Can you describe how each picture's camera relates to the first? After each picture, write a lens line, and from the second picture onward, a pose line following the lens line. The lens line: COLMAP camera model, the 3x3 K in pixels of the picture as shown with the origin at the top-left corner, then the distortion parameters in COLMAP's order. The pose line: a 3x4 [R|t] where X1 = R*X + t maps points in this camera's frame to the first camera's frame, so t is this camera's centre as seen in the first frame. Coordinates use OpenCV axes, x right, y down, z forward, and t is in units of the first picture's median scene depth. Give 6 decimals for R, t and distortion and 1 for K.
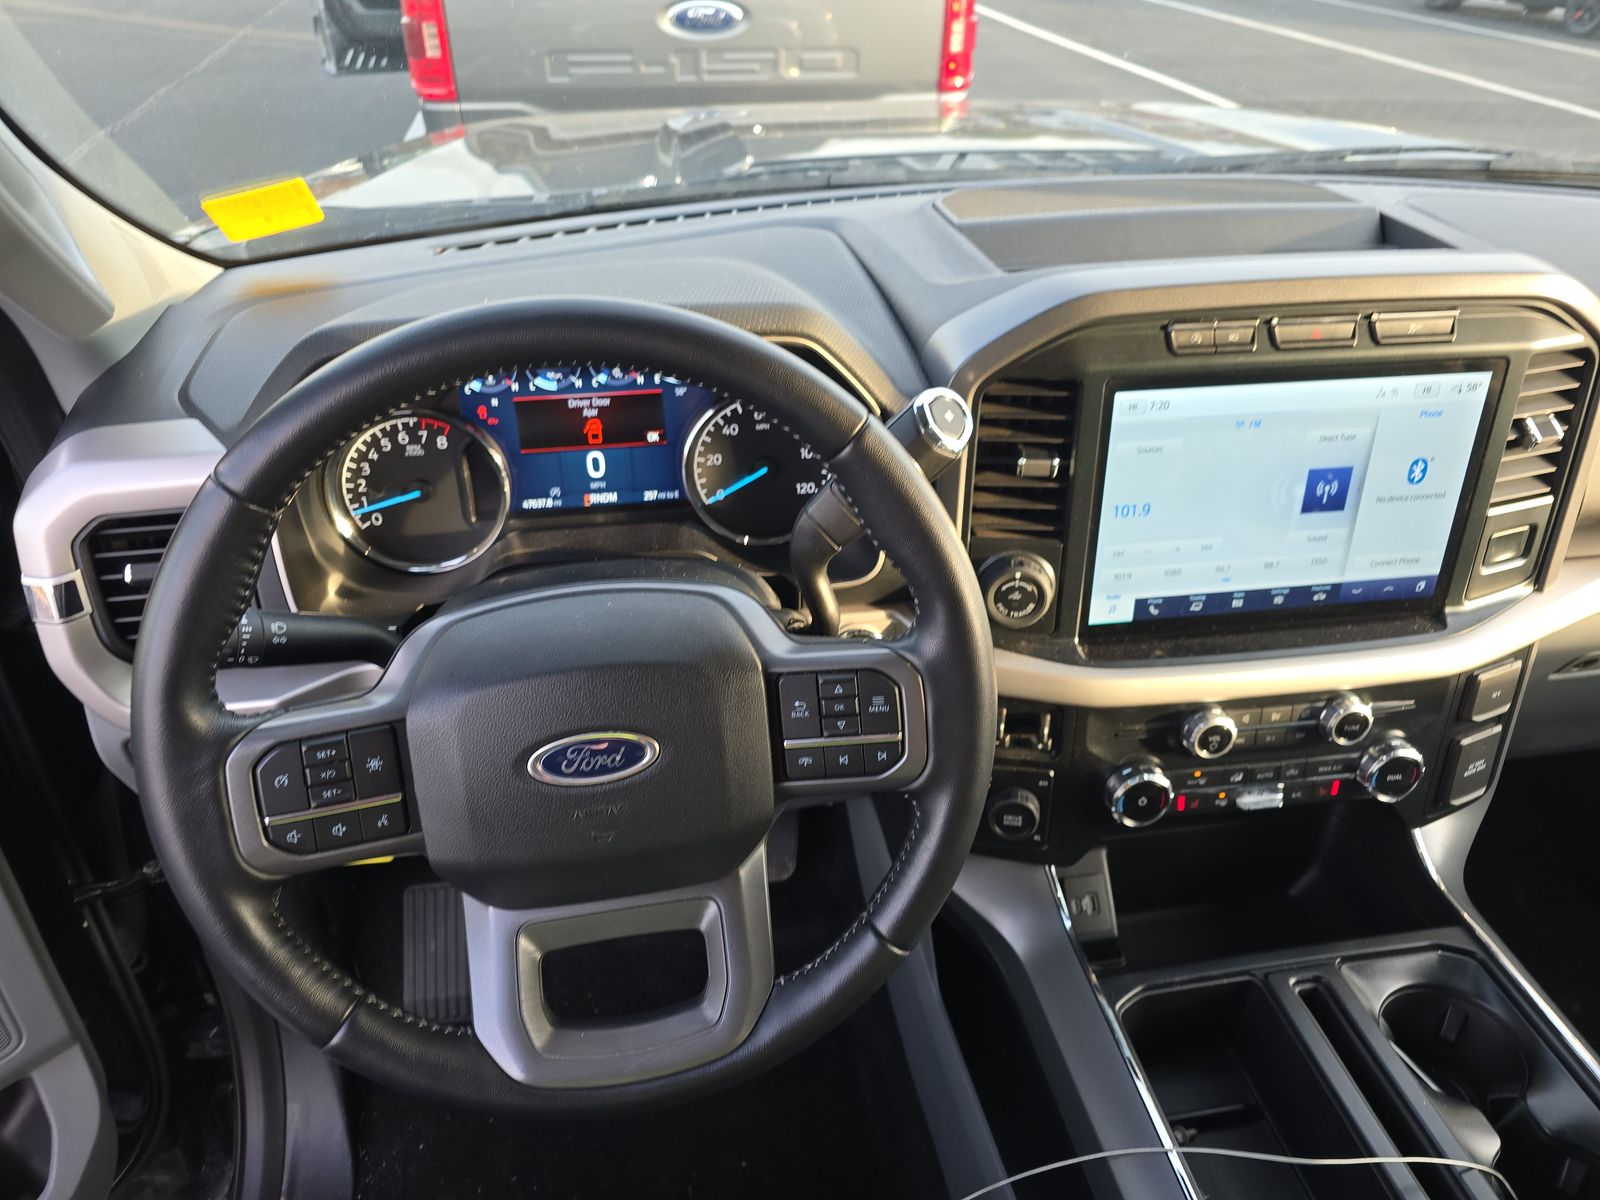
lens RADIAL K [[1057.6, 0, 800.0], [0, 1057.6, 600.0], [0, 0, 1]] dist [0.053187, -0.078342]
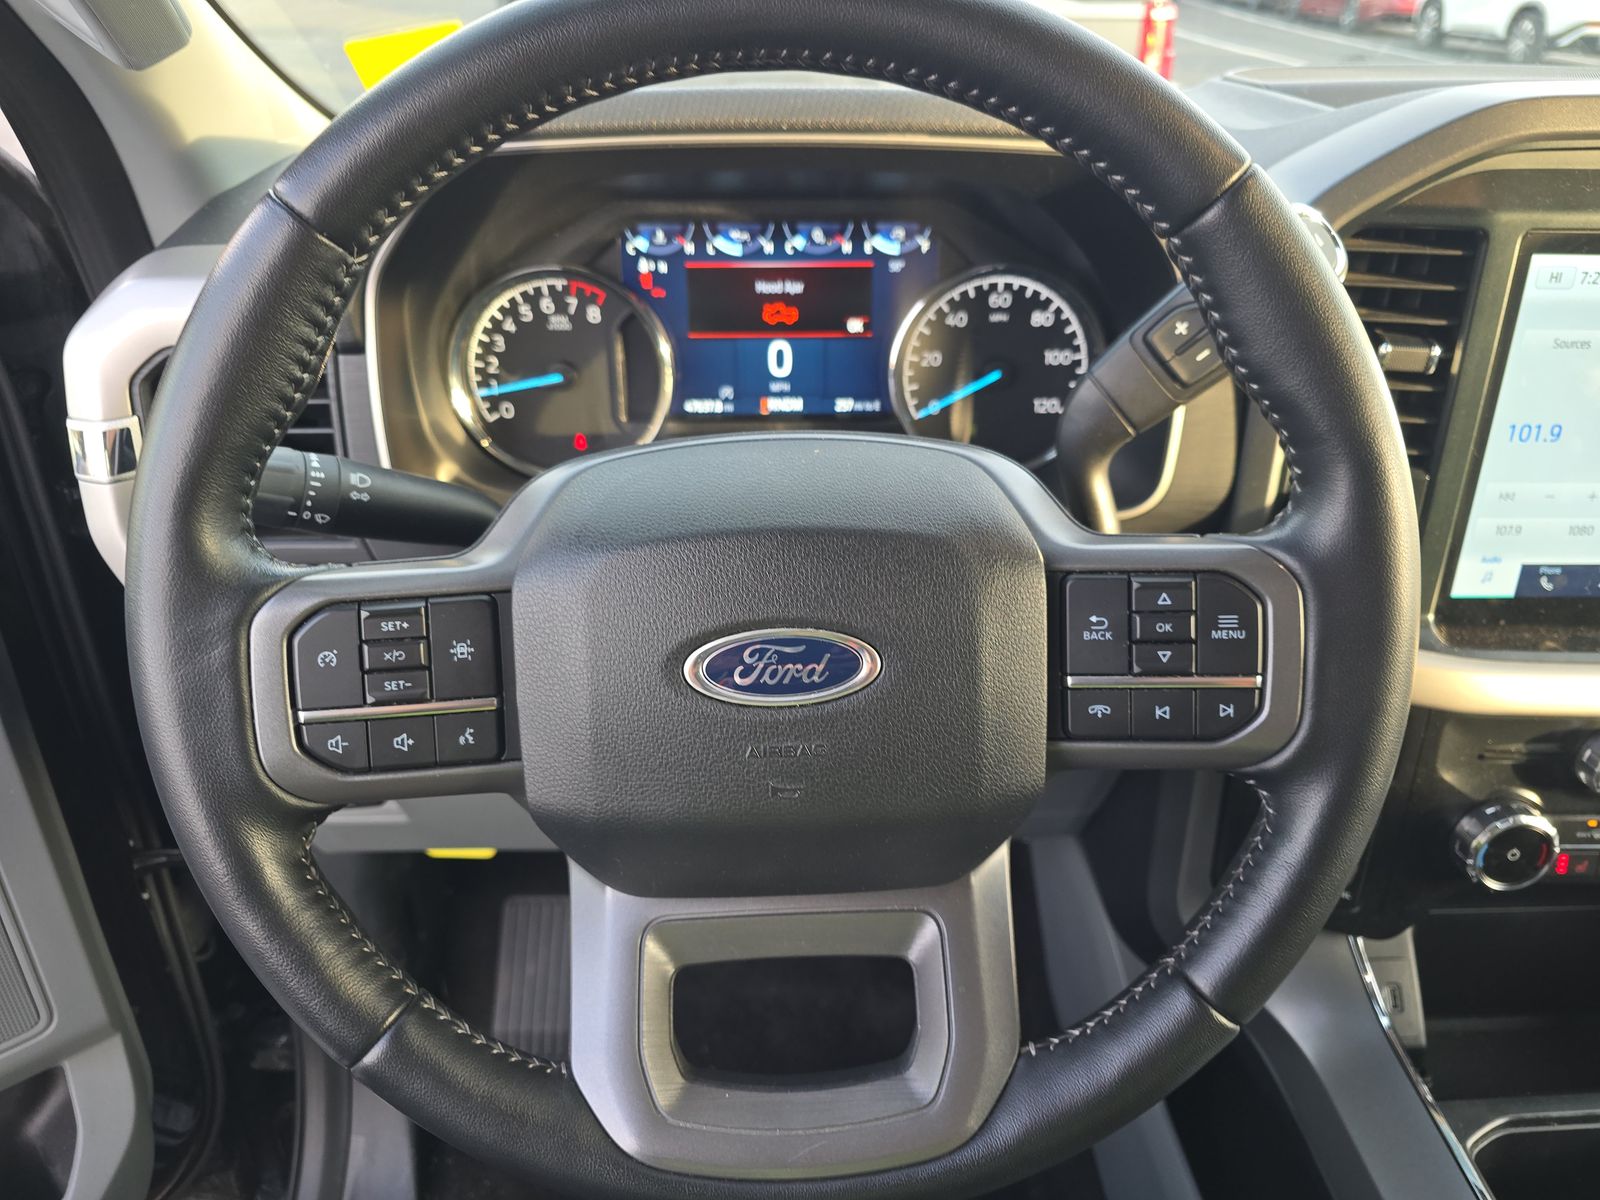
lens RADIAL K [[1063.4, 0, 804.7], [0, 1063.4, 613.8], [0, 0, 1]] dist [0.016183, -0.031290]
pose [[0.991074, 0.070133, -0.113370, -0.075677], [-0.075962, 0.995958, -0.047937, 0.101483], [0.109550, 0.056121, 0.992396, 0.243953]]
